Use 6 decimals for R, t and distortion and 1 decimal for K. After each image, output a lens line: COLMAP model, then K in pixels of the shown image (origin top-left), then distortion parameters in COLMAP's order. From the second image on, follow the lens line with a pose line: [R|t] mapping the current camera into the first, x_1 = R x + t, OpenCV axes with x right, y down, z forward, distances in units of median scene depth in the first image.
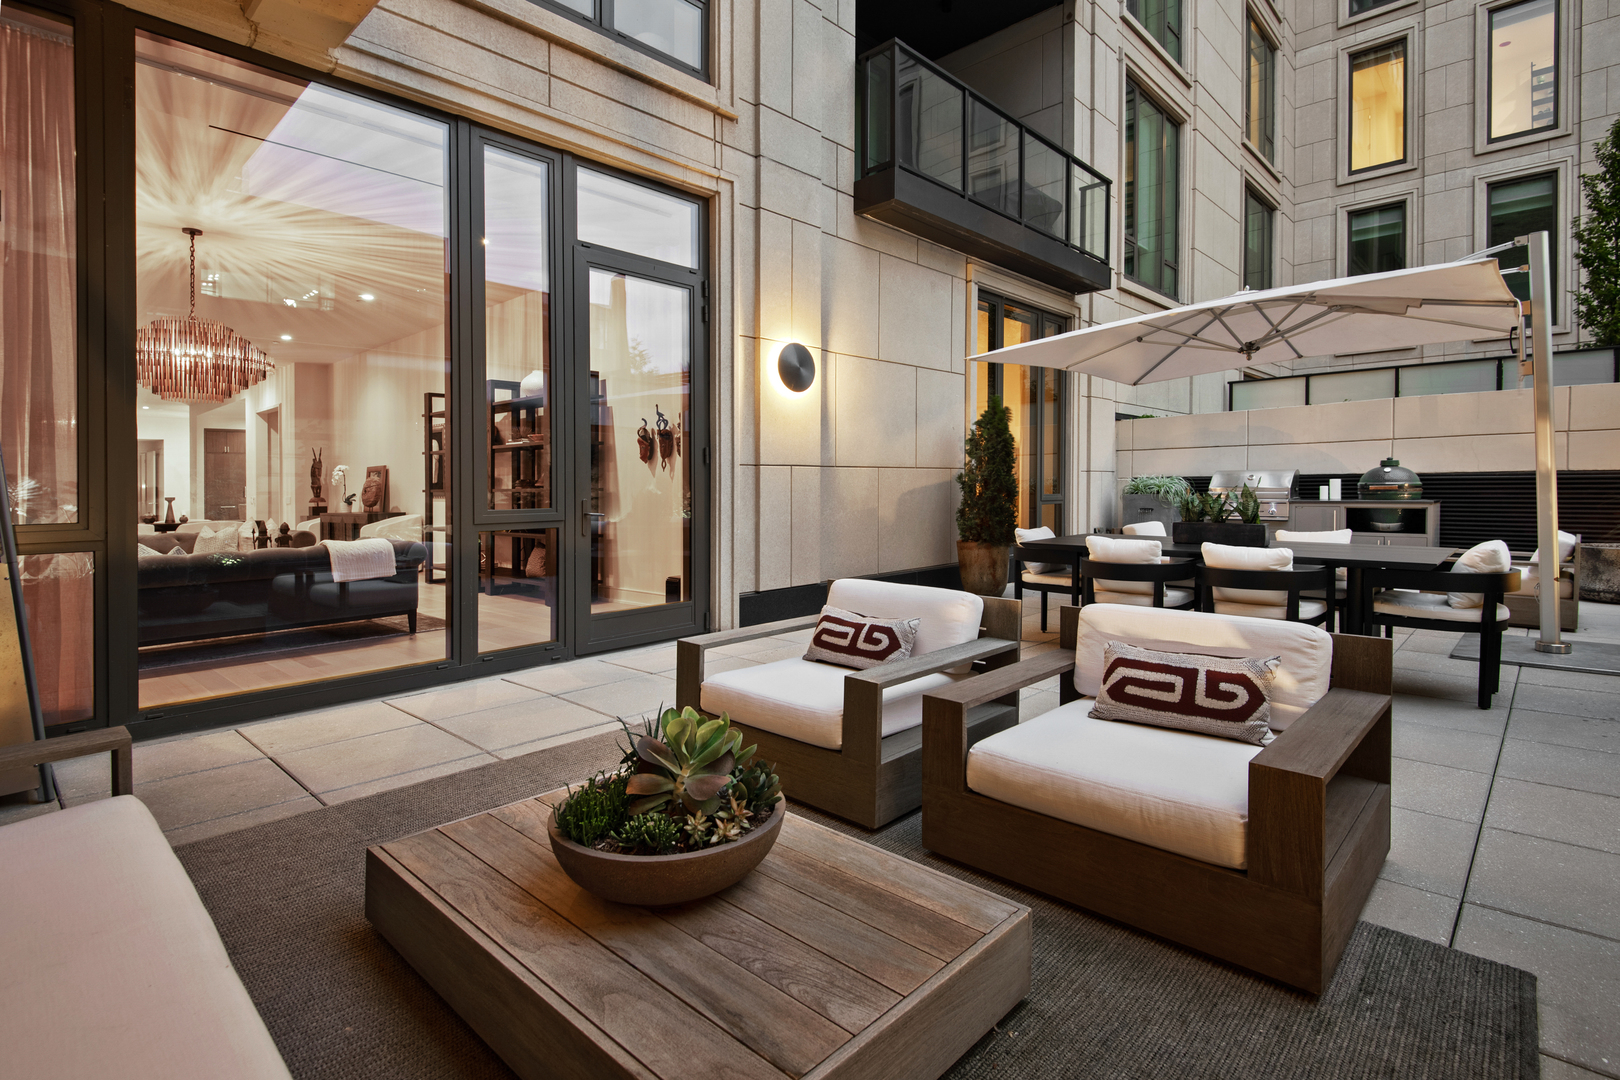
lens RADIAL K [[774.2, 0, 840.0], [0, 774.2, 473.9], [0, 0, 1]] dist [0.011577, -0.005666]
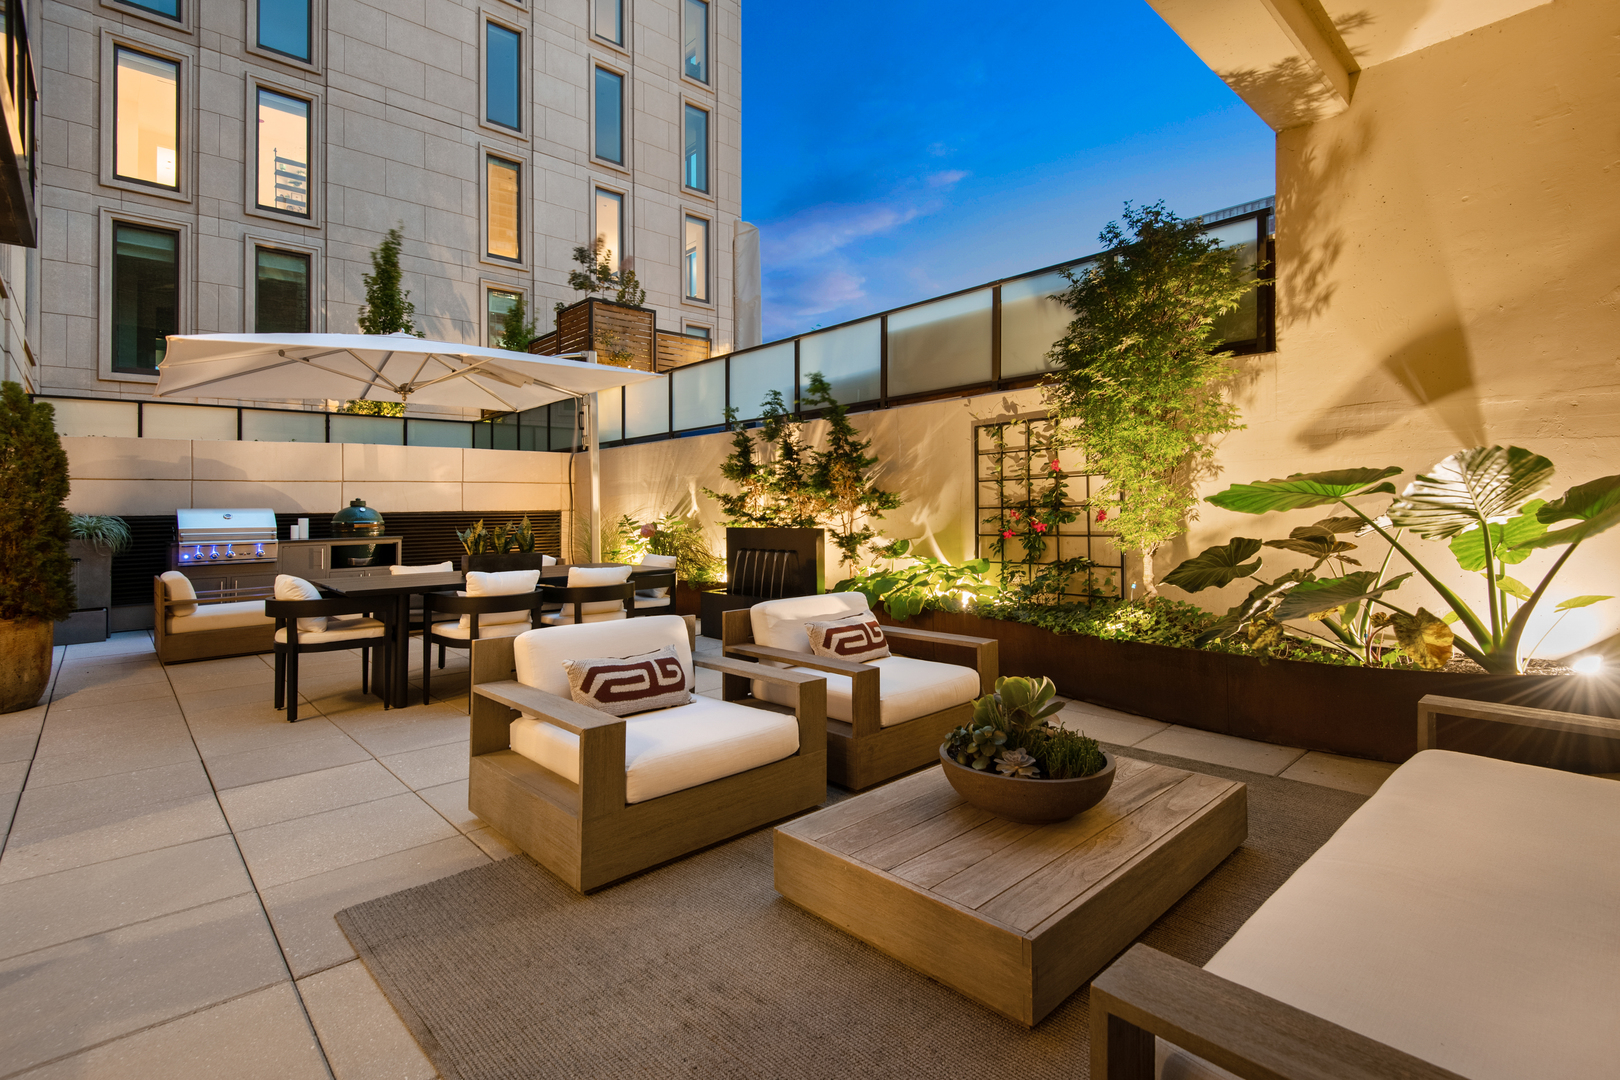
lens RADIAL K [[774.2, 0, 814.0], [0, 774.2, 521.8], [0, 0, 1]] dist [0.011577, -0.005666]
pose [[0.092358, -0.006653, 0.995704, -0.324523], [0.001392, 0.999978, 0.006552, 0.005712], [-0.995725, 0.000781, 0.092365, 0.257469]]
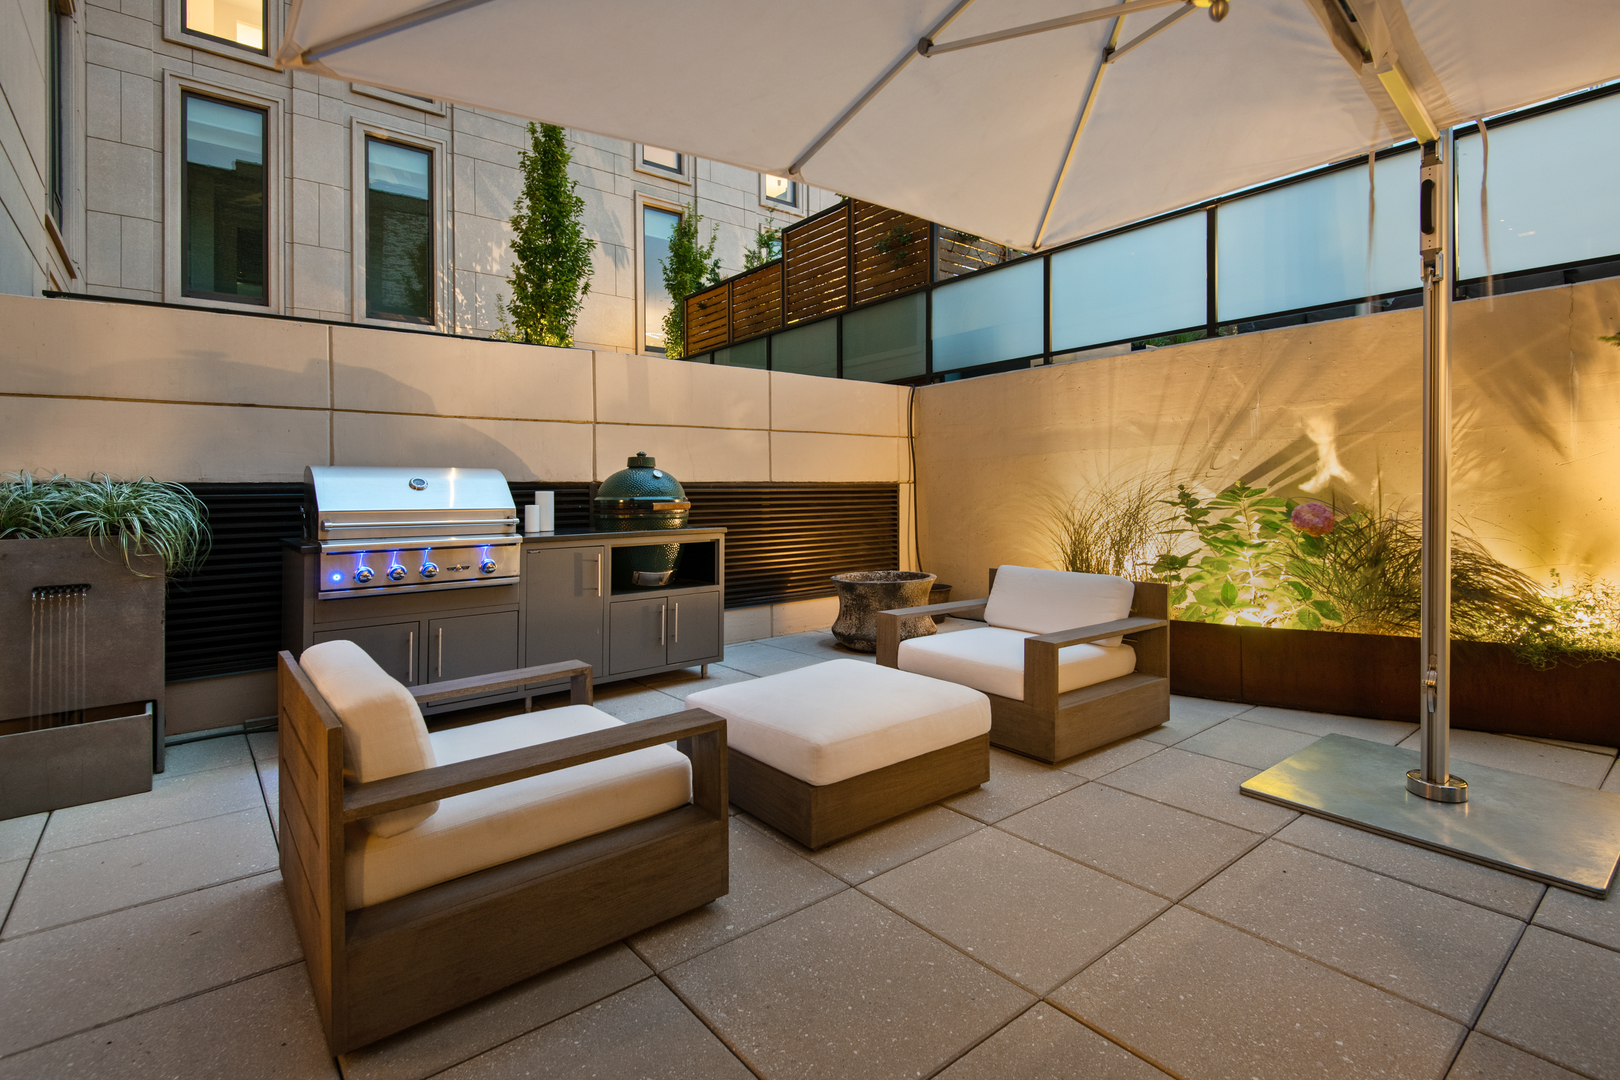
lens RADIAL K [[774.2, 0, 831.1], [0, 774.2, 513.5], [0, 0, 1]] dist [0.011577, -0.005666]
pose [[0.136366, -0.016975, 0.990513, 0.175909], [-0.001818, 0.999847, 0.017386, 0.012791], [-0.990657, -0.004171, 0.136315, 0.787417]]
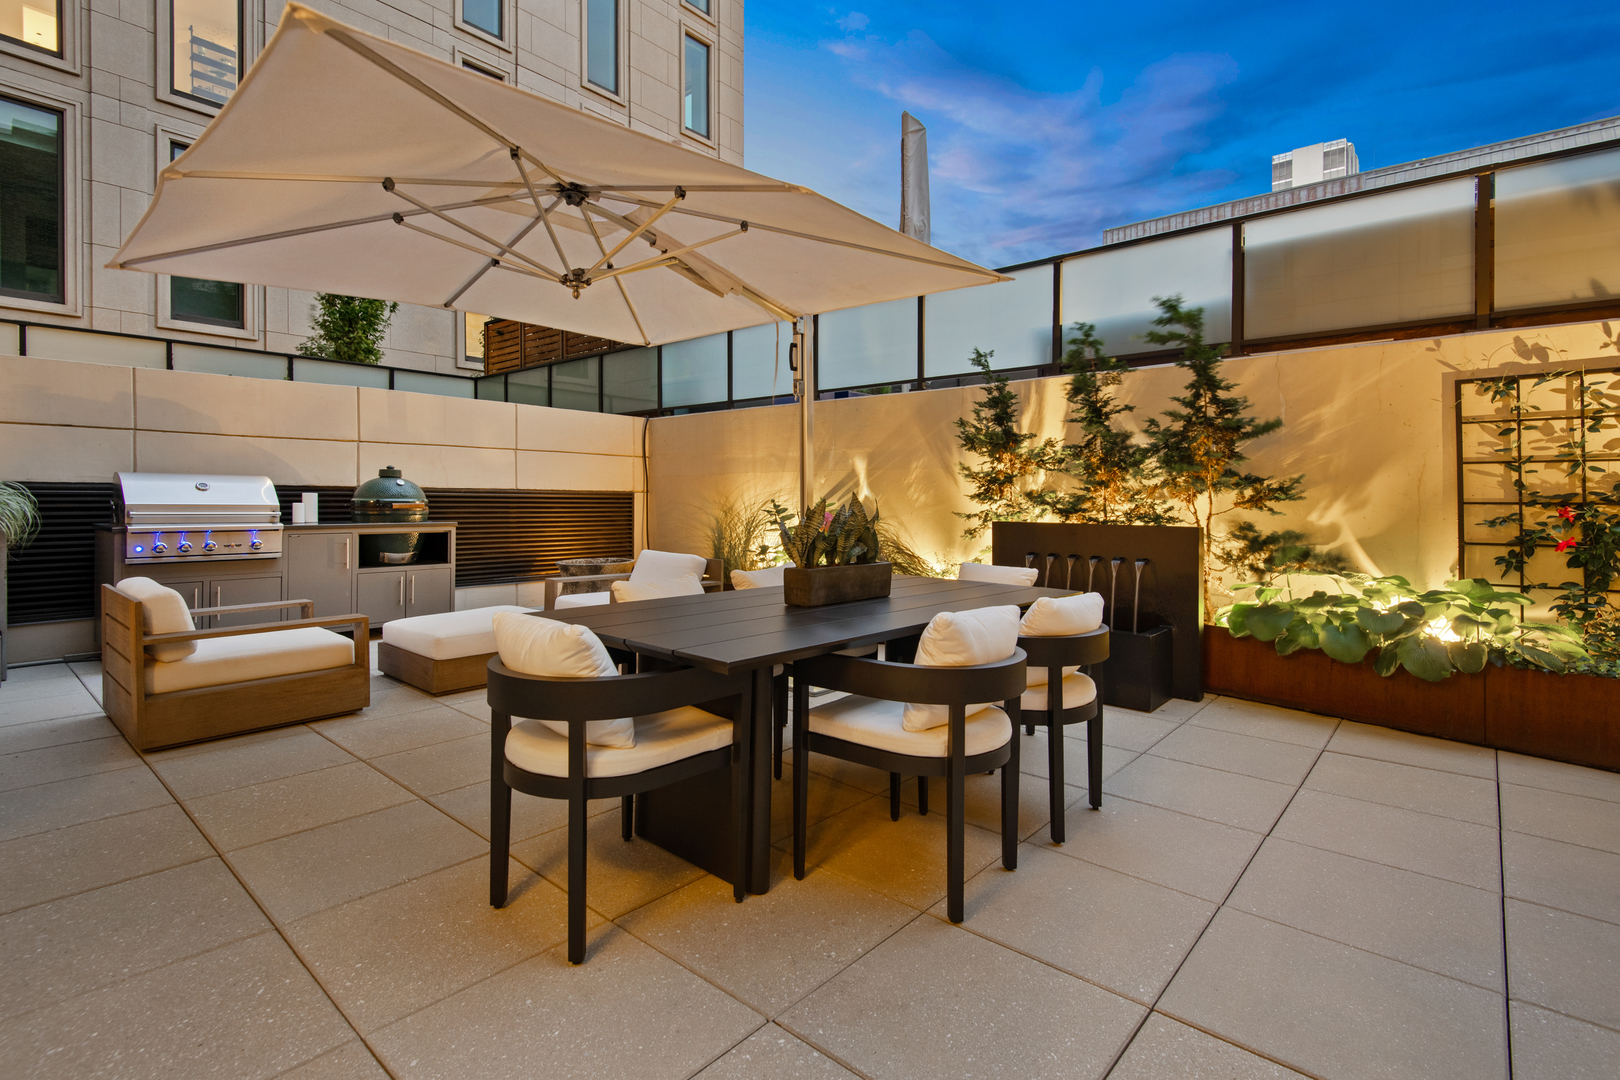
lens RADIAL K [[774.2, 0, 825.5], [0, 774.2, 535.5], [0, 0, 1]] dist [0.011577, -0.005666]
pose [[-0.020072, -0.034631, 0.999199, -0.061004], [-0.022878, 0.999154, 0.034170, 0.010671], [-0.999537, -0.022174, -0.020848, 0.587844]]
